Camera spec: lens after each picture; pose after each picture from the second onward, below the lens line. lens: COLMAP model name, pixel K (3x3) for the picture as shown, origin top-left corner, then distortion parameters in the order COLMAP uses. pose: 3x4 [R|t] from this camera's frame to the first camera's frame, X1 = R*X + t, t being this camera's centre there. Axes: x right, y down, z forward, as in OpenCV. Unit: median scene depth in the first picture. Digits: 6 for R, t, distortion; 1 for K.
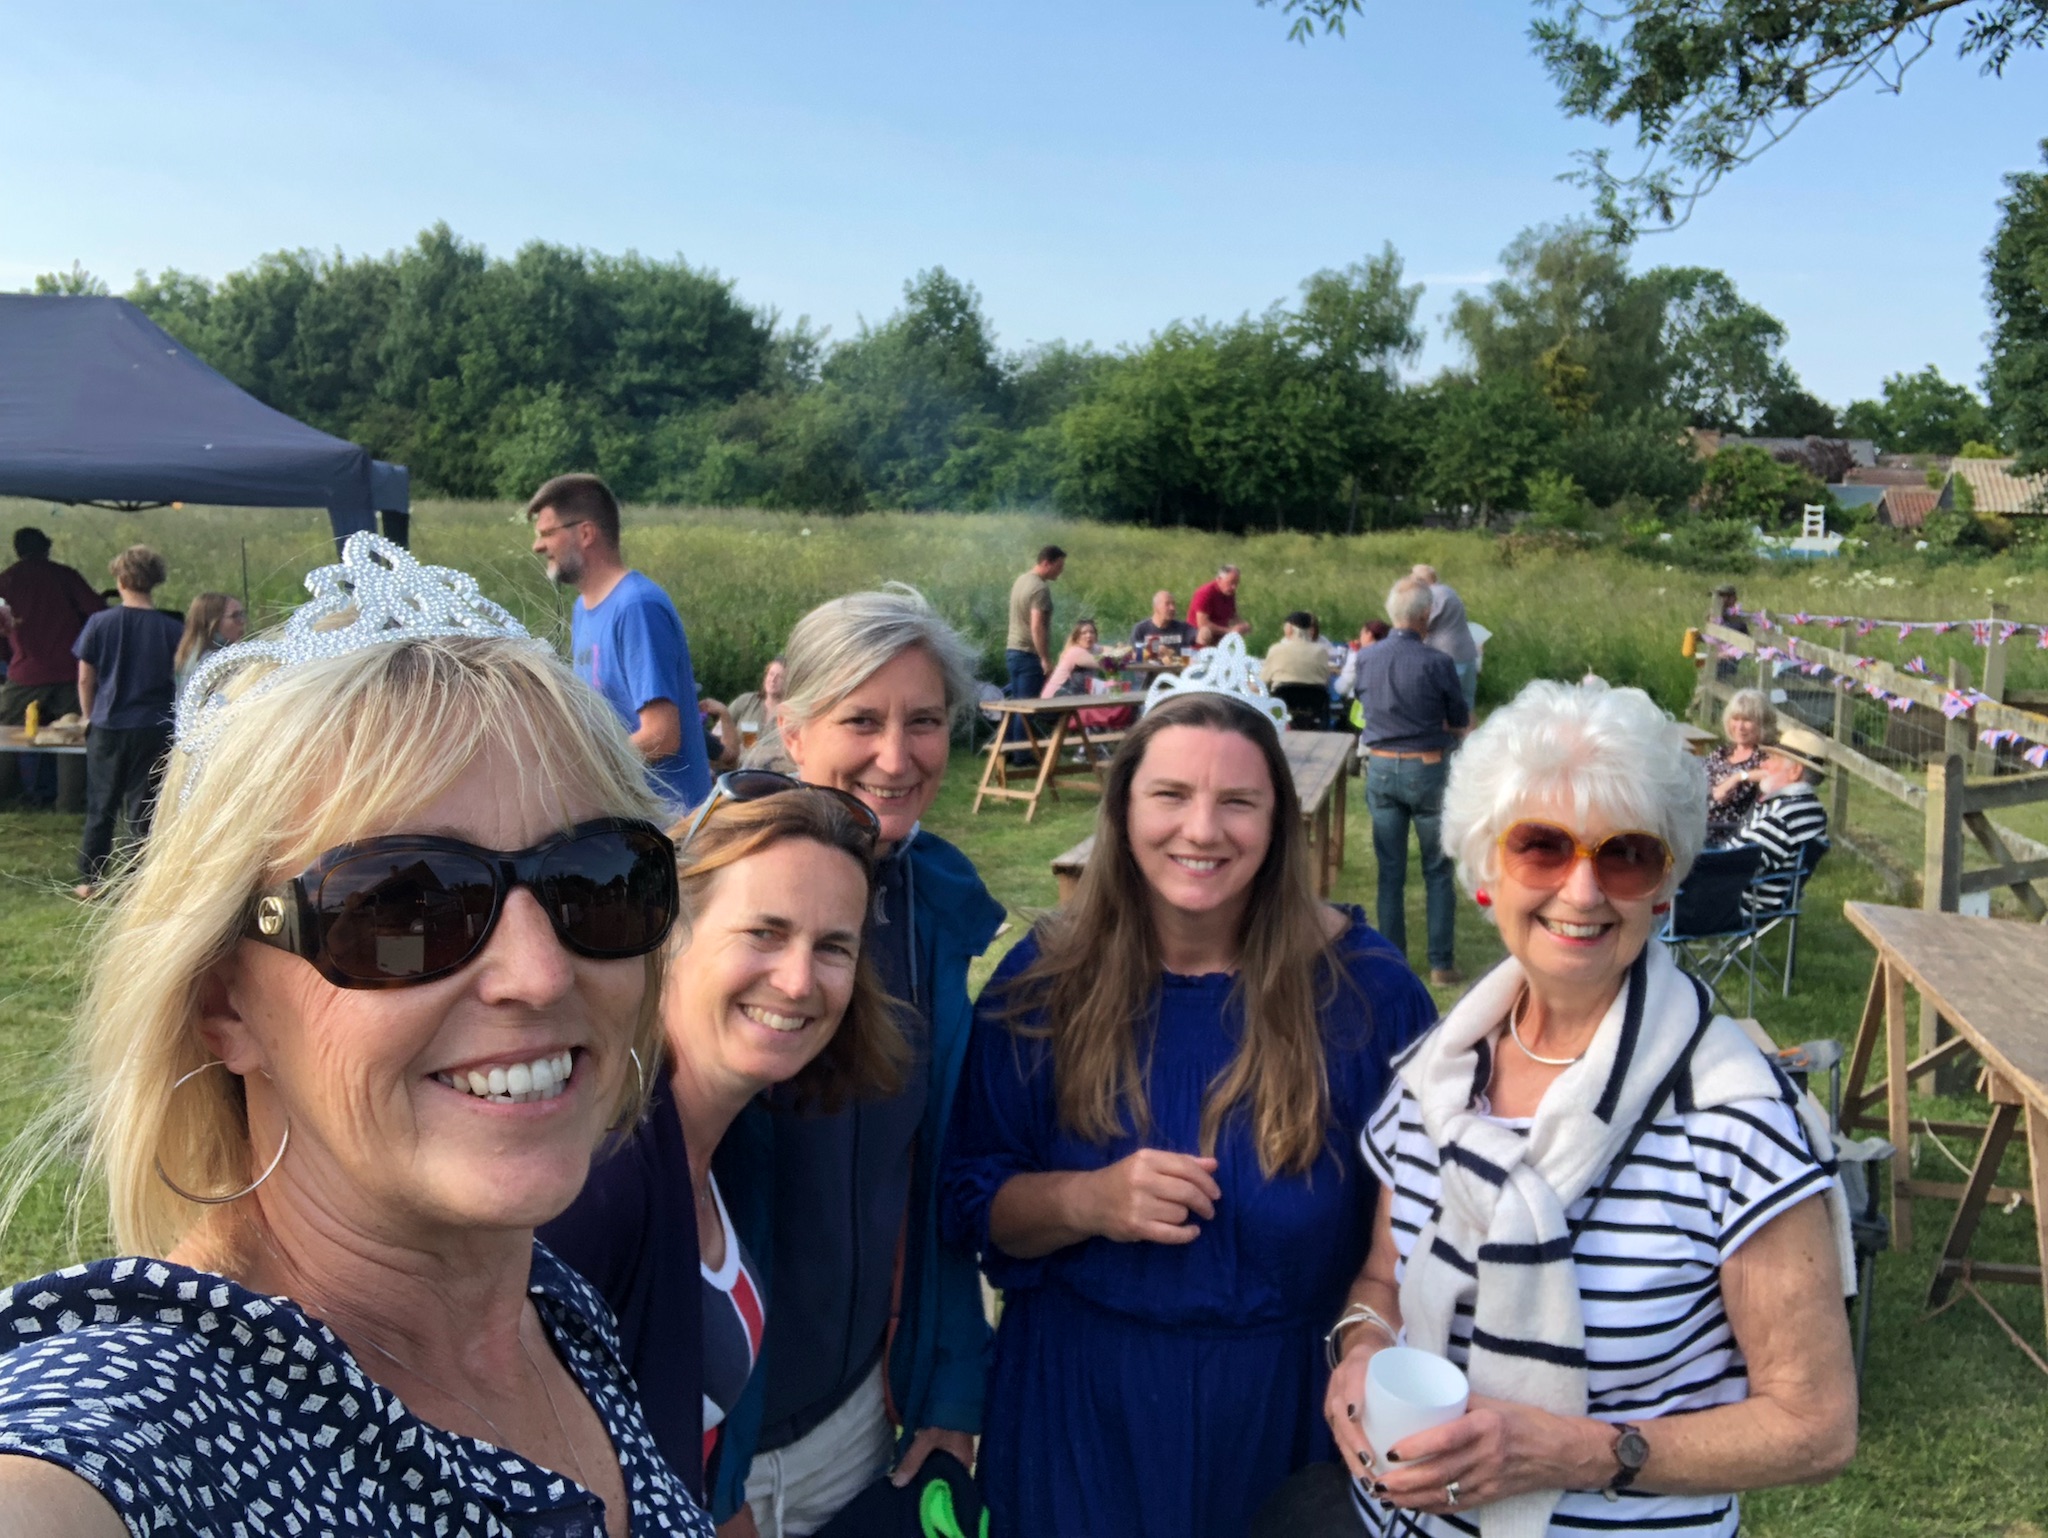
lens RADIAL K [[1951.9, 0, 1026.3], [0, 1951.9, 777.7], [0, 0, 1]] dist [0.017450, 0.000000]
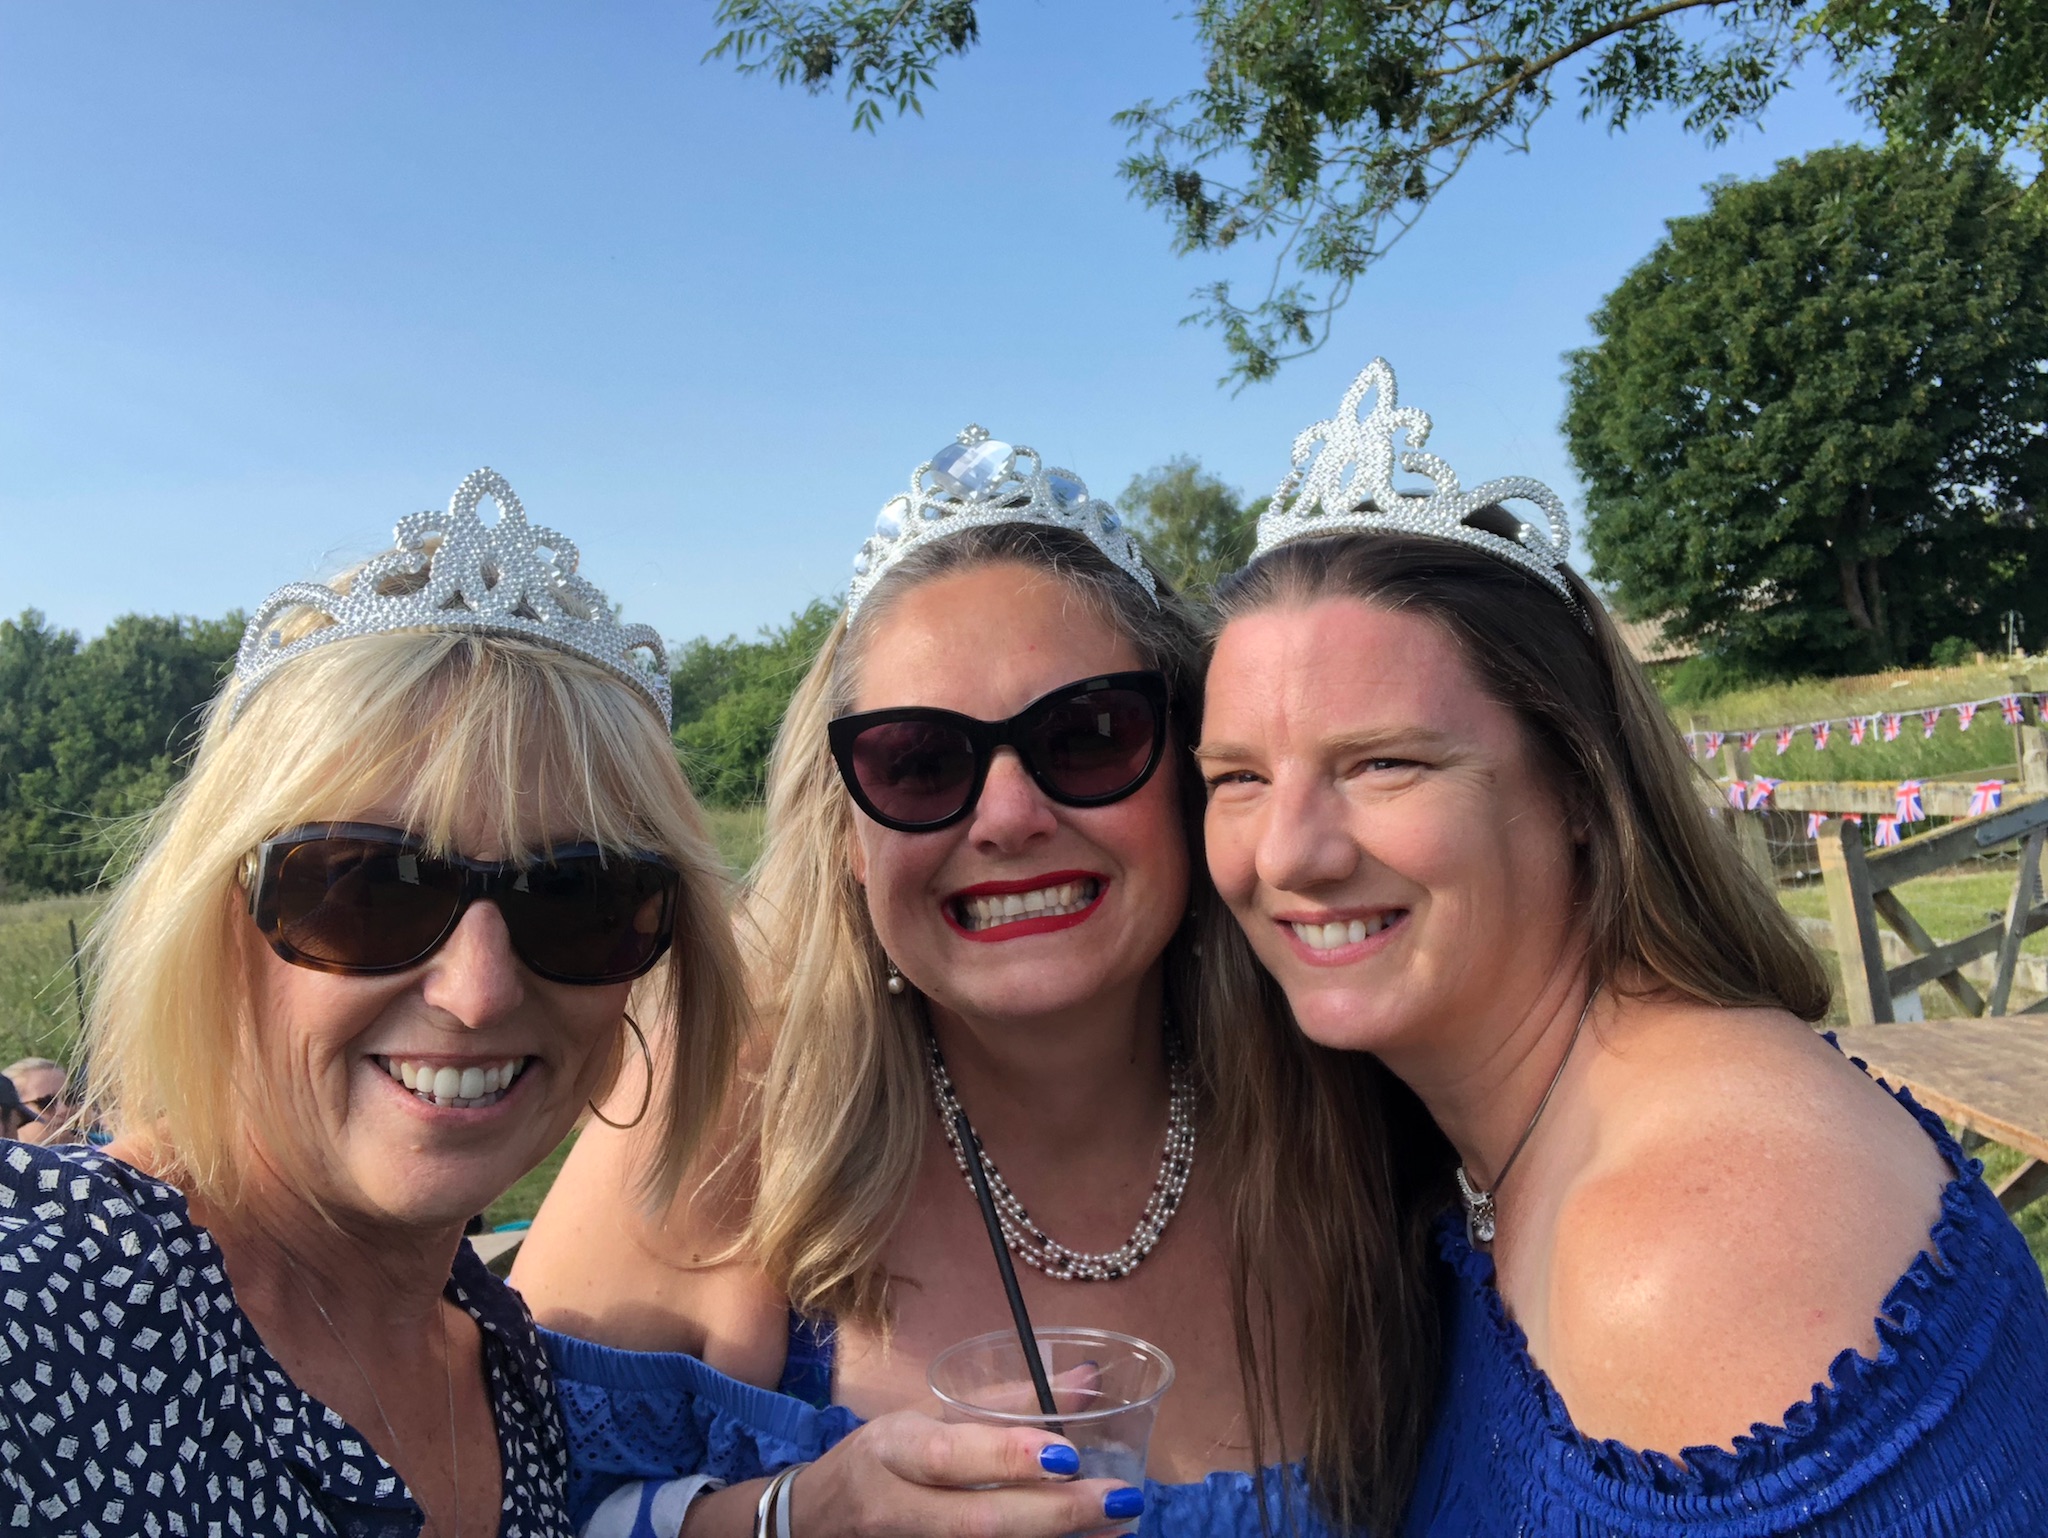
lens RADIAL K [[1951.9, 0, 1015.6], [0, 1951.9, 771.7], [0, 0, 1]] dist [0.017450, 0.000000]
pose [[0.974399, -0.157695, 0.160245, 0.016384], [0.179591, 0.974735, -0.132809, 0.007054], [-0.135253, 0.158187, 0.978102, 0.149228]]
